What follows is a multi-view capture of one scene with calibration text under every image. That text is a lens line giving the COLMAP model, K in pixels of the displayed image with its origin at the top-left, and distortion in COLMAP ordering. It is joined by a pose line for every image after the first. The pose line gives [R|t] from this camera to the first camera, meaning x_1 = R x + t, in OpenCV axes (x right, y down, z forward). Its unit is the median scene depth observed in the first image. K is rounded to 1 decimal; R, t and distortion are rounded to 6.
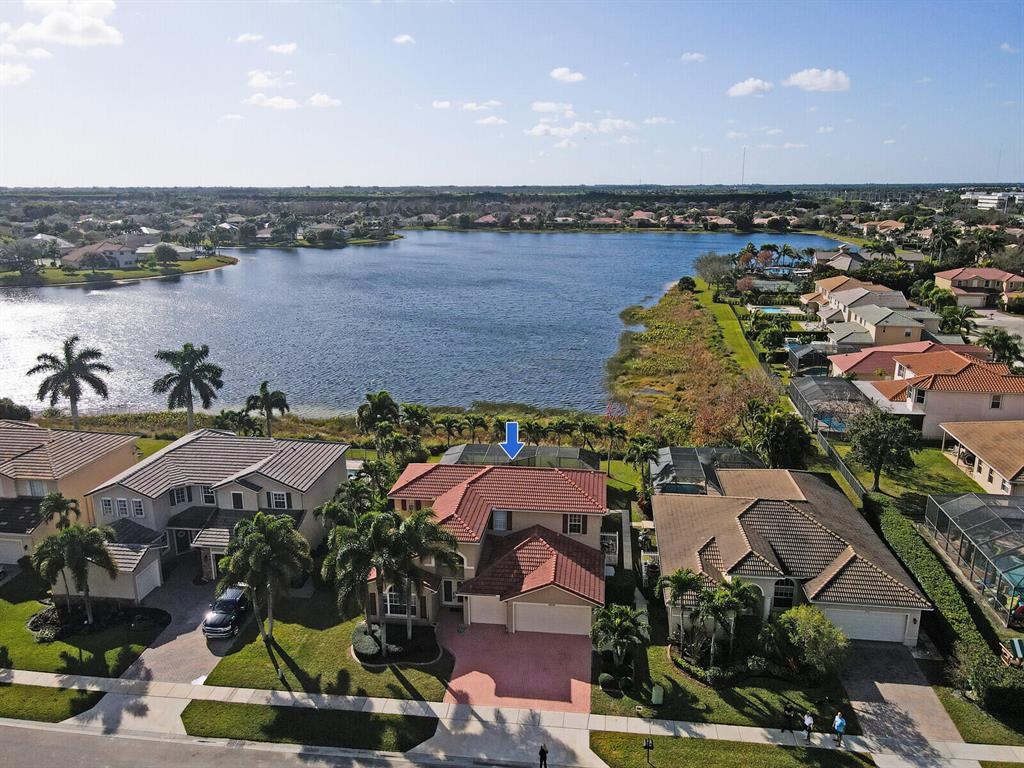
lens RADIAL K [[753.3, 0, 512.0], [0, 753.3, 384.0], [0, 0, 1]] dist [0.024588, 0.002570]
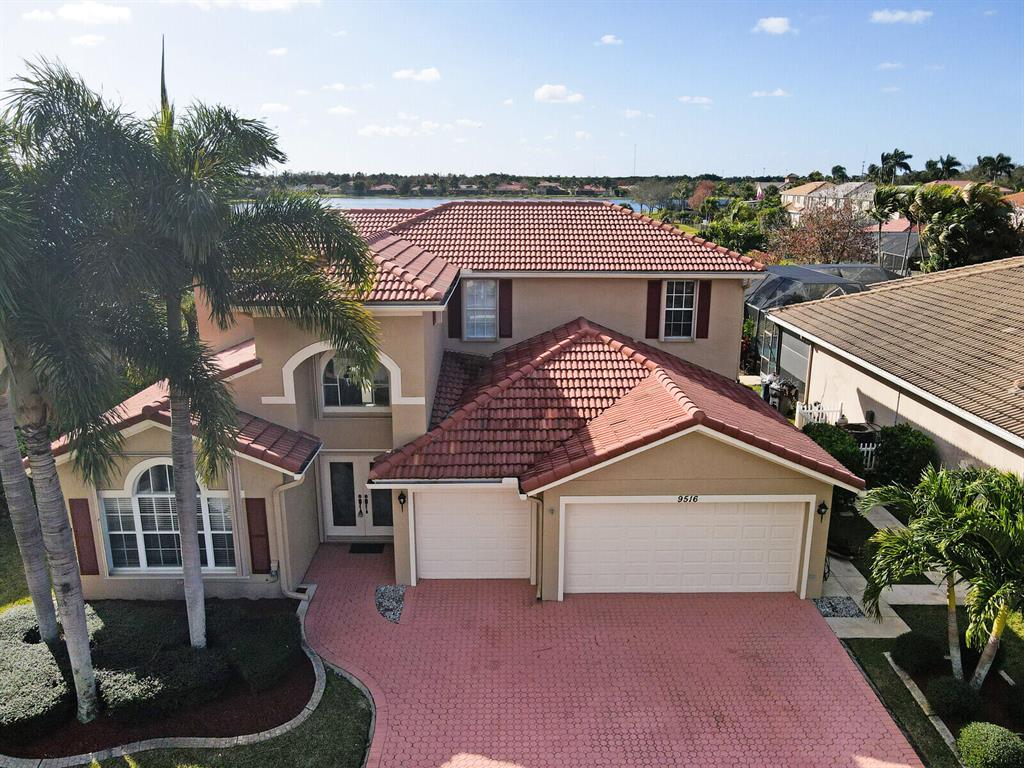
lens RADIAL K [[762.2, 0, 497.8], [0, 762.2, 362.5], [0, 0, 1]] dist [0.024291, 0.001703]
pose [[0.993362, -0.030829, 0.110824, -0.053848], [0.033723, 0.999135, -0.024334, 0.232487], [-0.109978, 0.027910, 0.993542, 0.671777]]
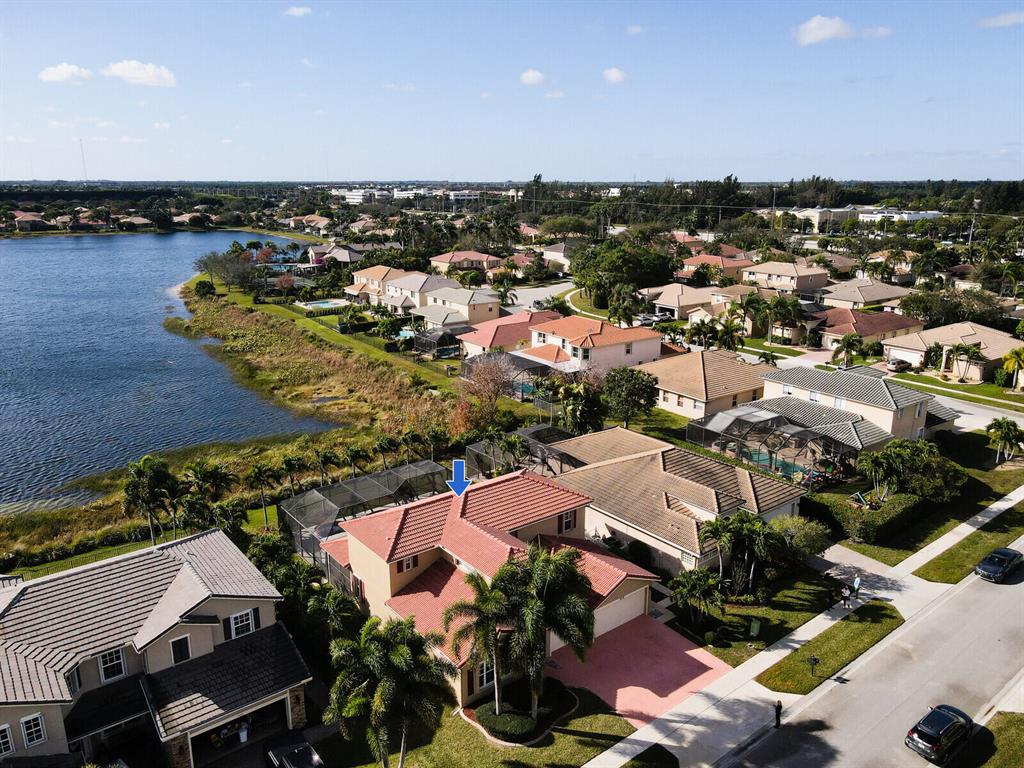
lens RADIAL K [[753.3, 0, 512.0], [0, 753.3, 384.0], [0, 0, 1]] dist [0.024588, 0.002570]
pose [[0.707811, -0.185349, 0.681652, -0.654884], [0.182530, 0.980181, 0.076988, -0.087270], [-0.682412, 0.069929, 0.727615, 0.333195]]
